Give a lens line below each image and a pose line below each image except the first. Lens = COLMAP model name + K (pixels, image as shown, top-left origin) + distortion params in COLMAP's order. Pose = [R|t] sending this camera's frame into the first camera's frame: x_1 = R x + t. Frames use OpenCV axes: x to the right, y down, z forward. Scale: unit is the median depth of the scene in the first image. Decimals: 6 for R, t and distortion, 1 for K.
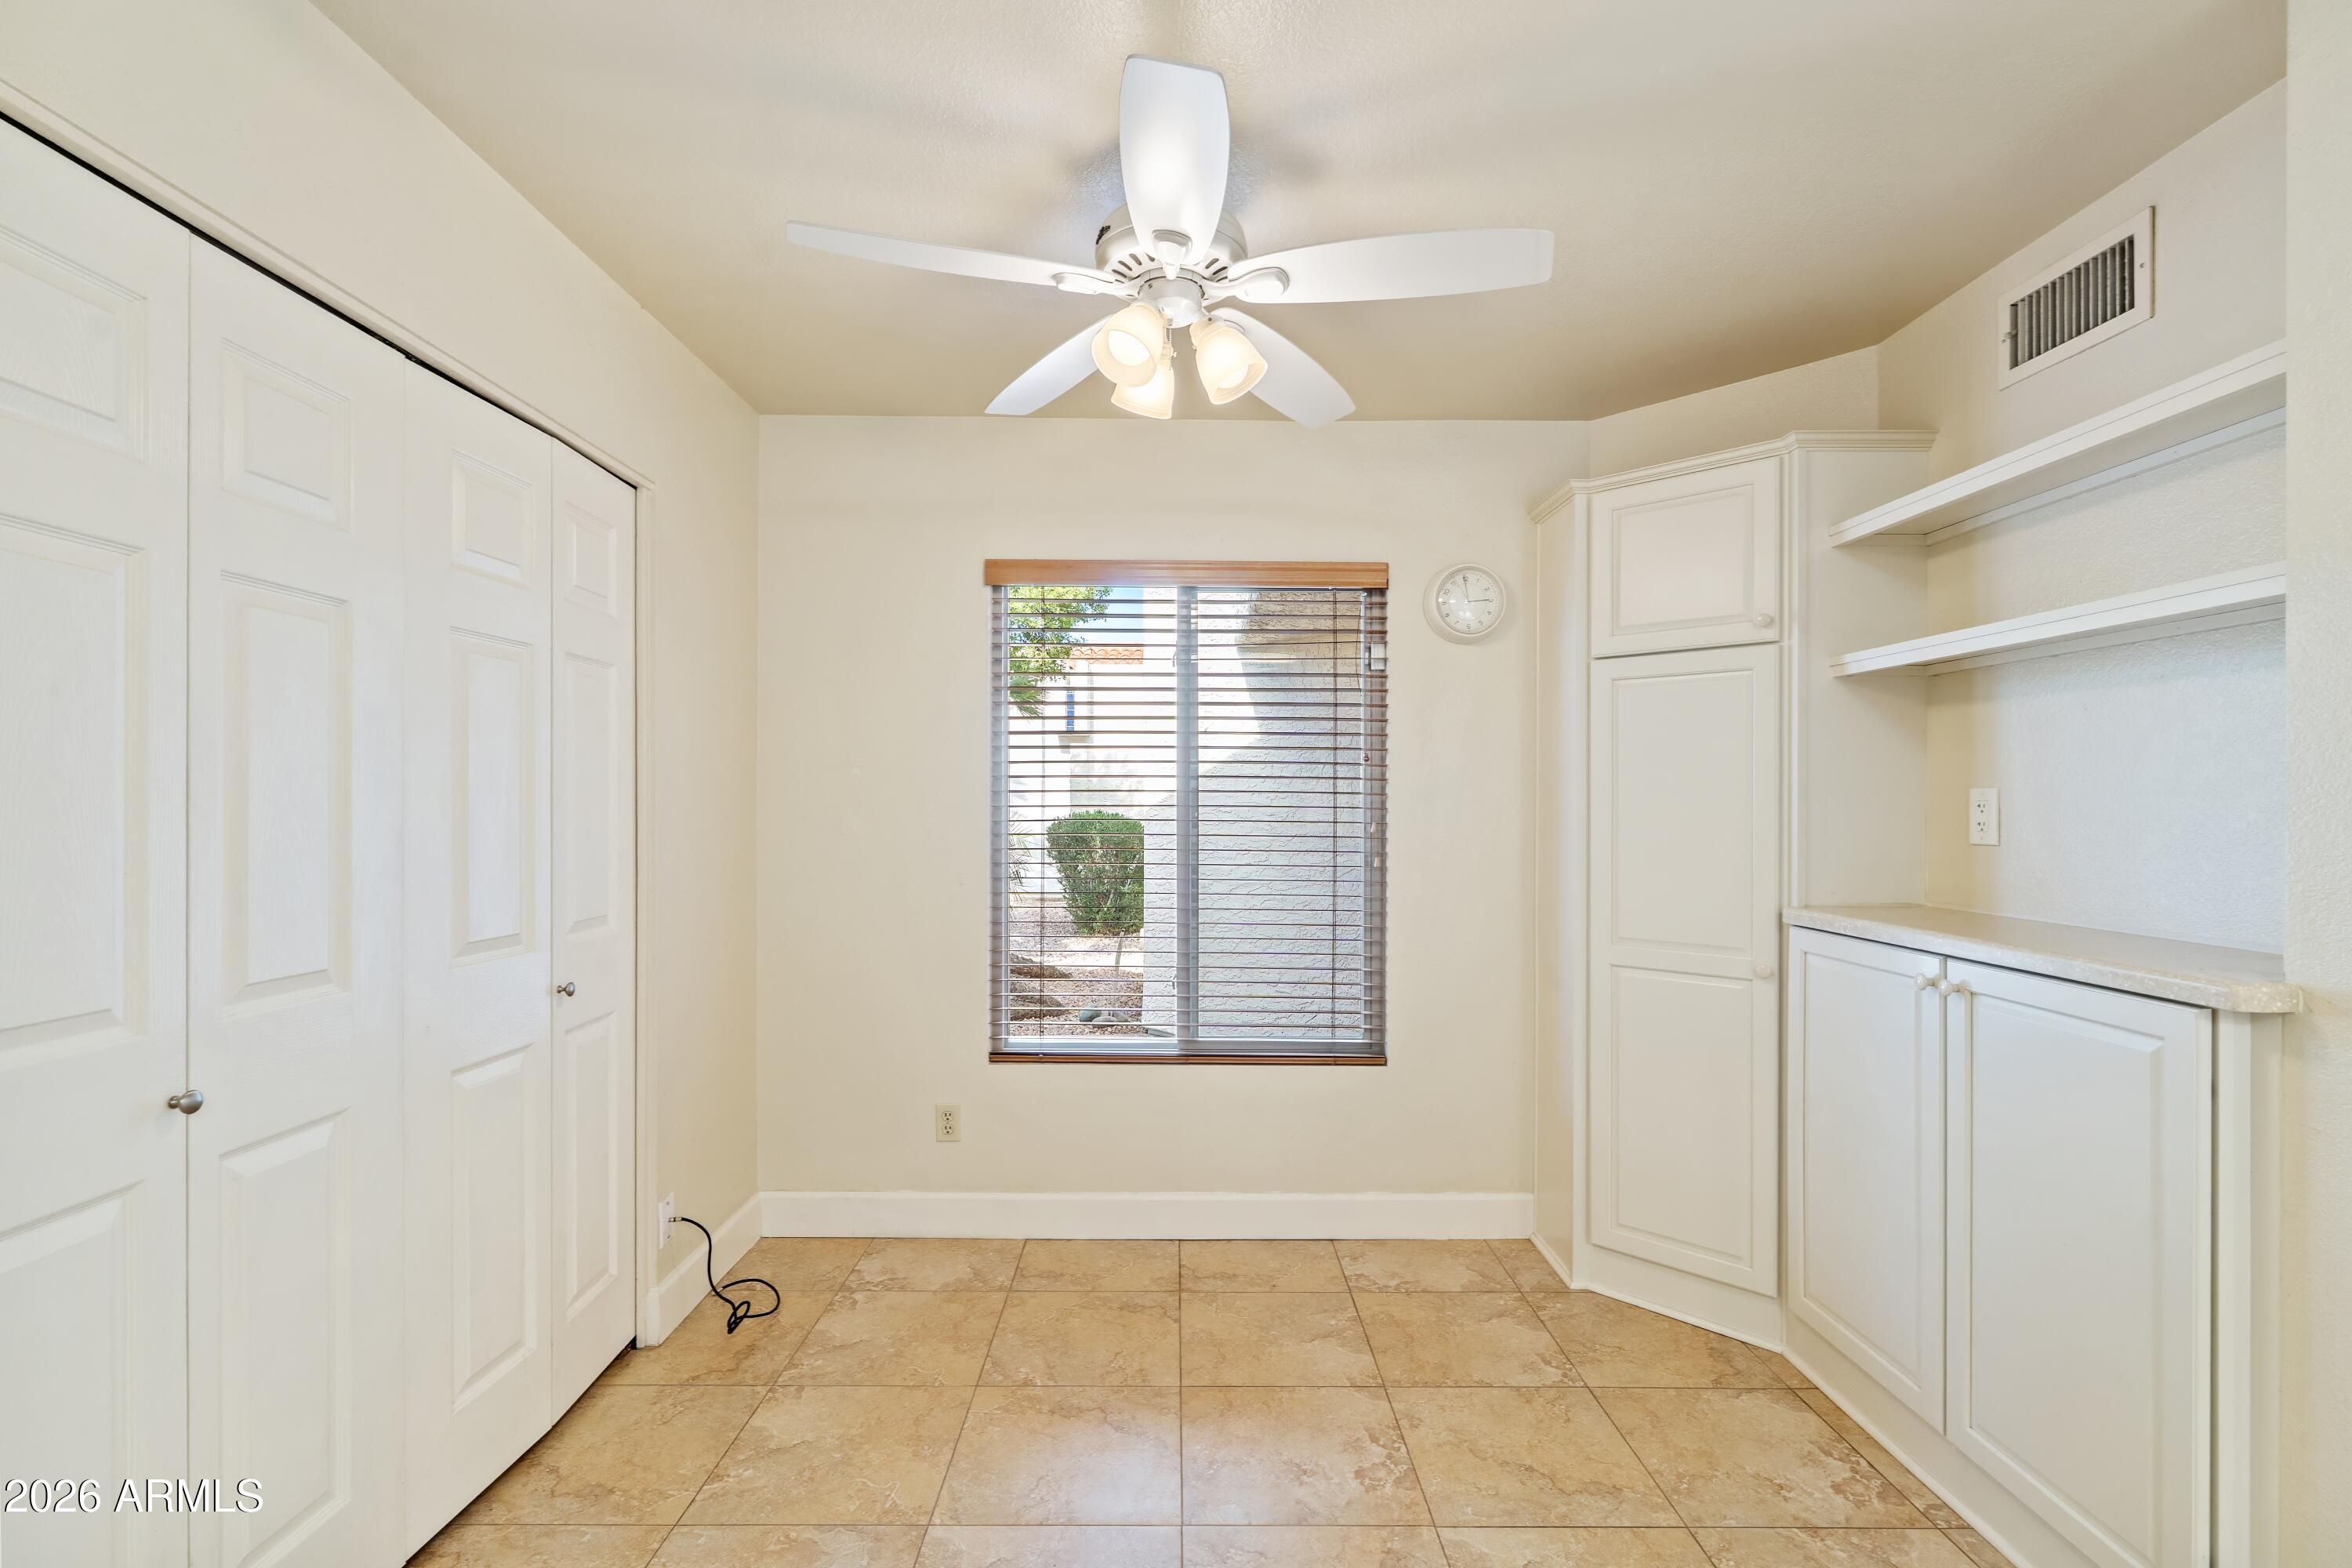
lens RADIAL K [[1039.9, 0, 1179.9], [0, 1039.9, 803.5], [0, 0, 1]] dist [-0.003729, -0.000155]
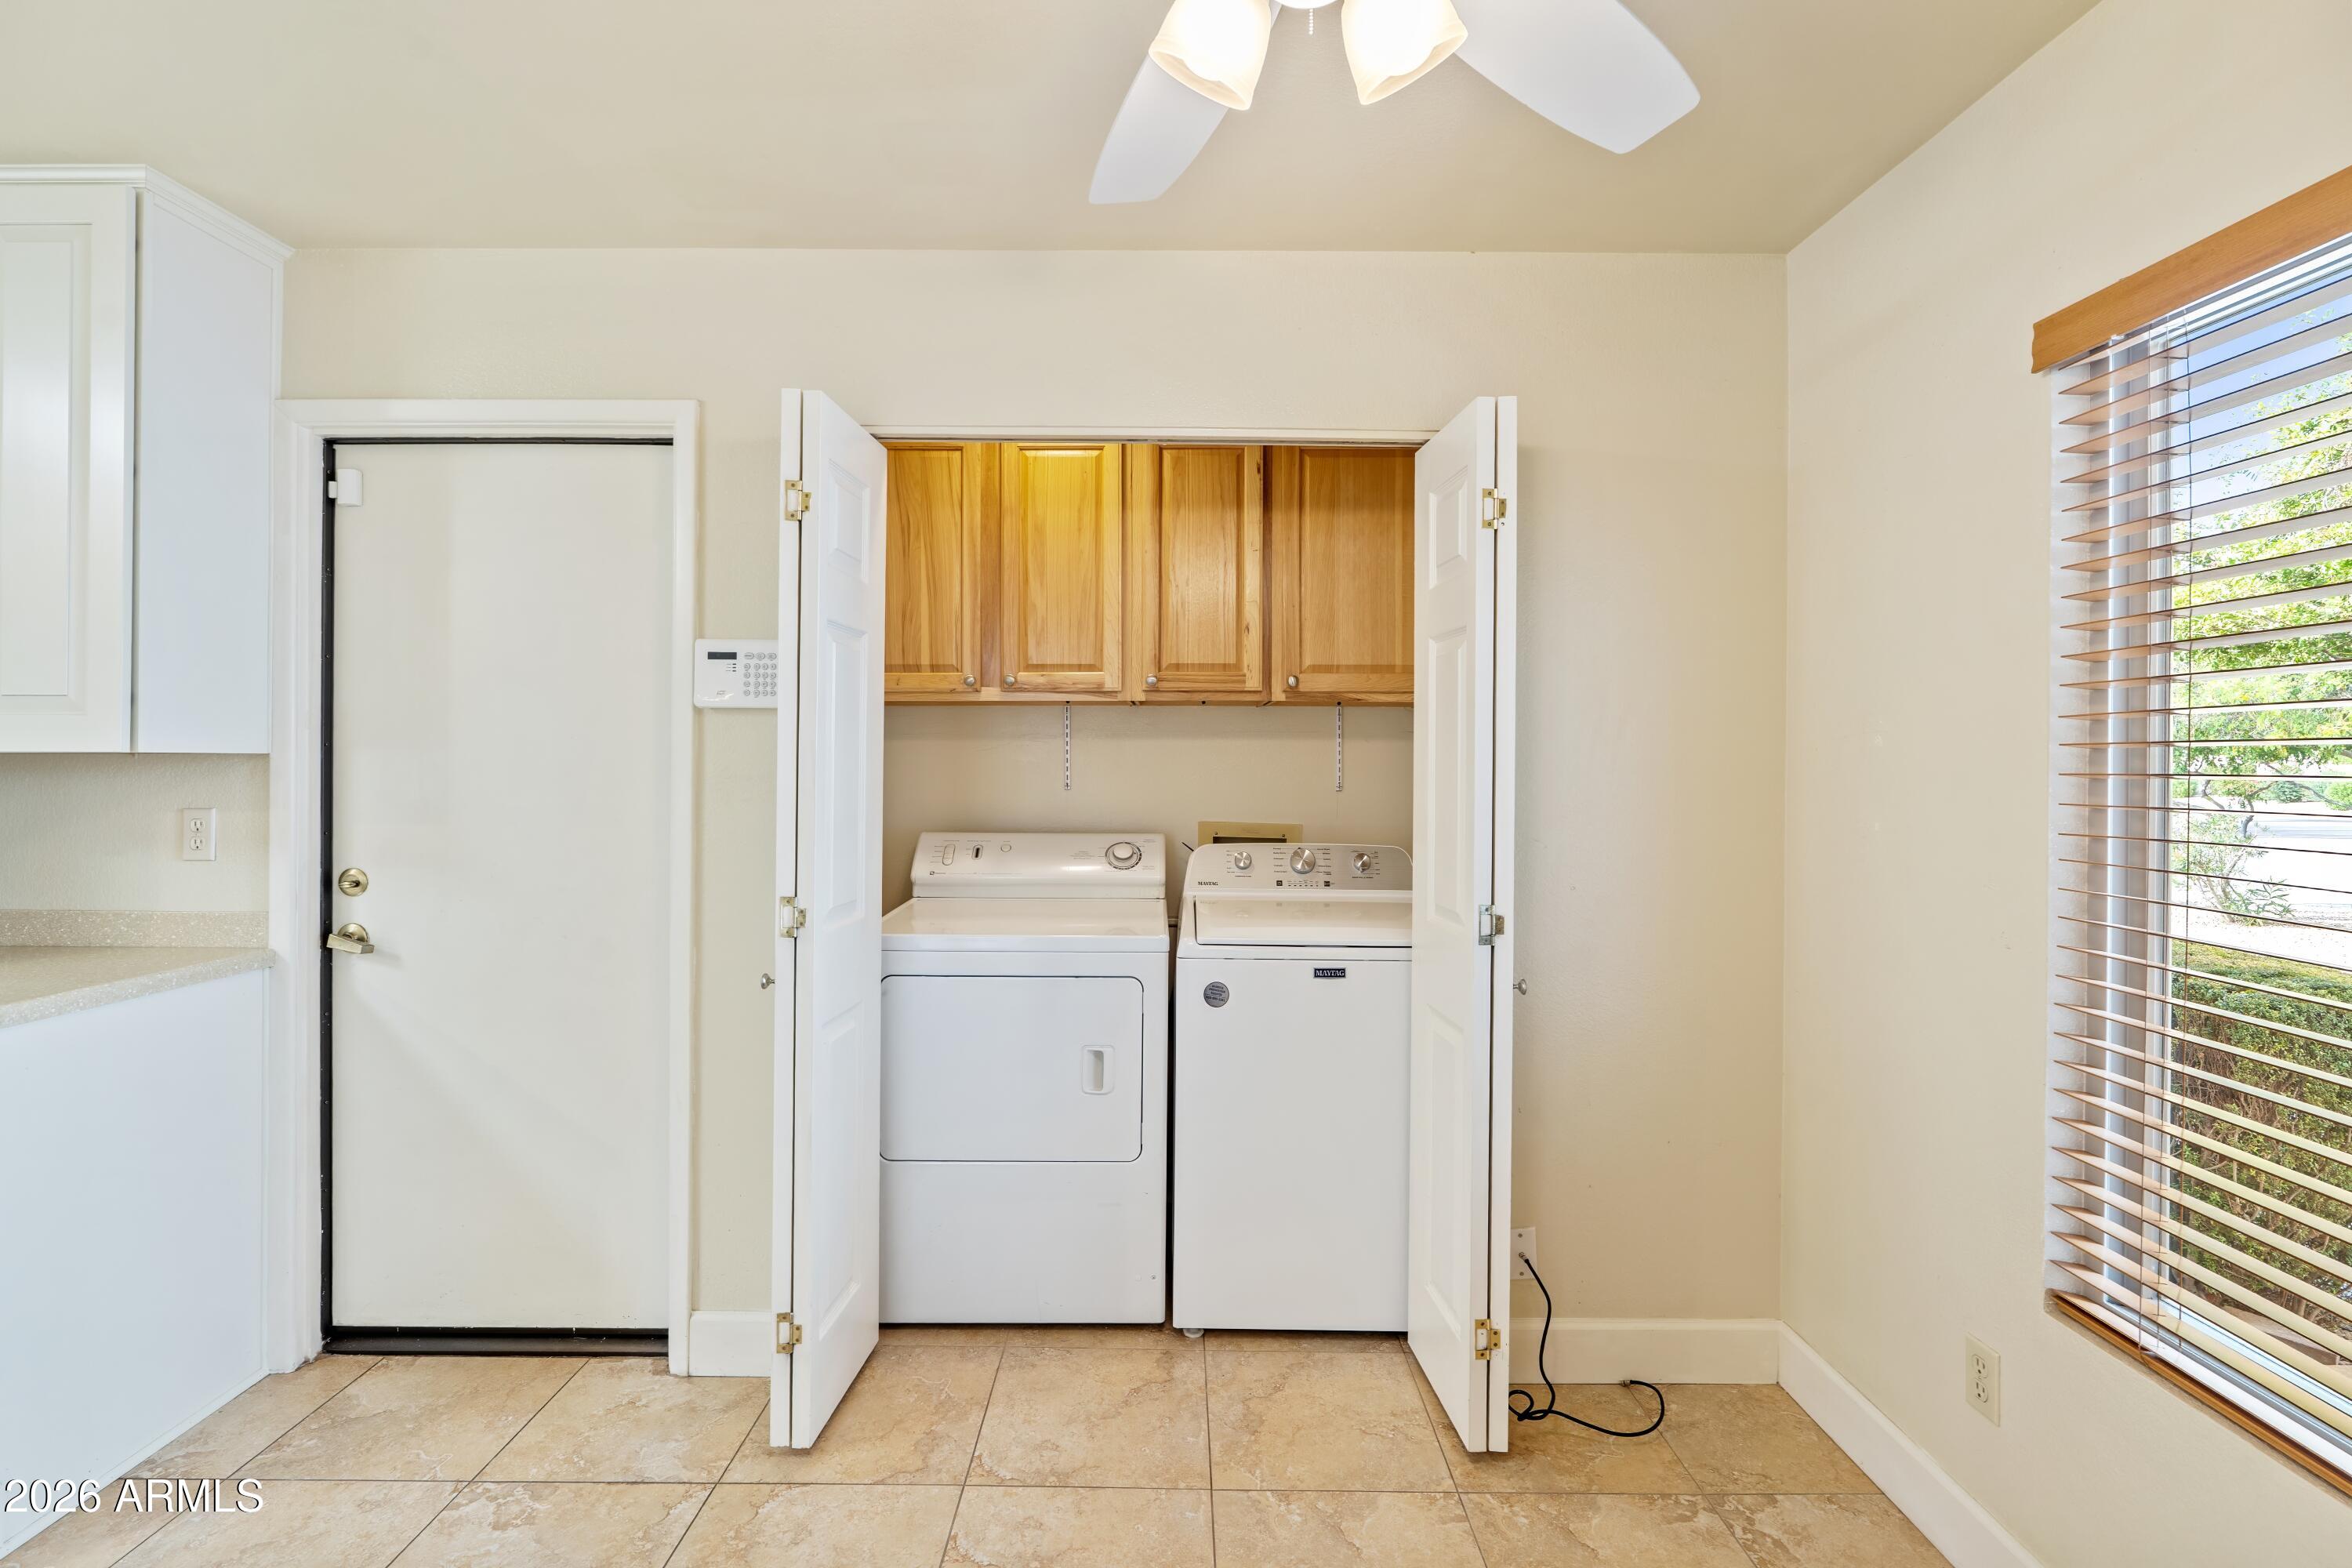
lens RADIAL K [[1042.2, 0, 1176.1], [0, 1042.2, 763.2], [0, 0, 1]] dist [-0.004631, -0.000198]
pose [[-0.006453, 0.002431, -0.999976, 0.368824], [-0.006559, 0.999975, 0.002473, -0.018352], [0.999958, 0.006575, -0.006437, 0.654979]]
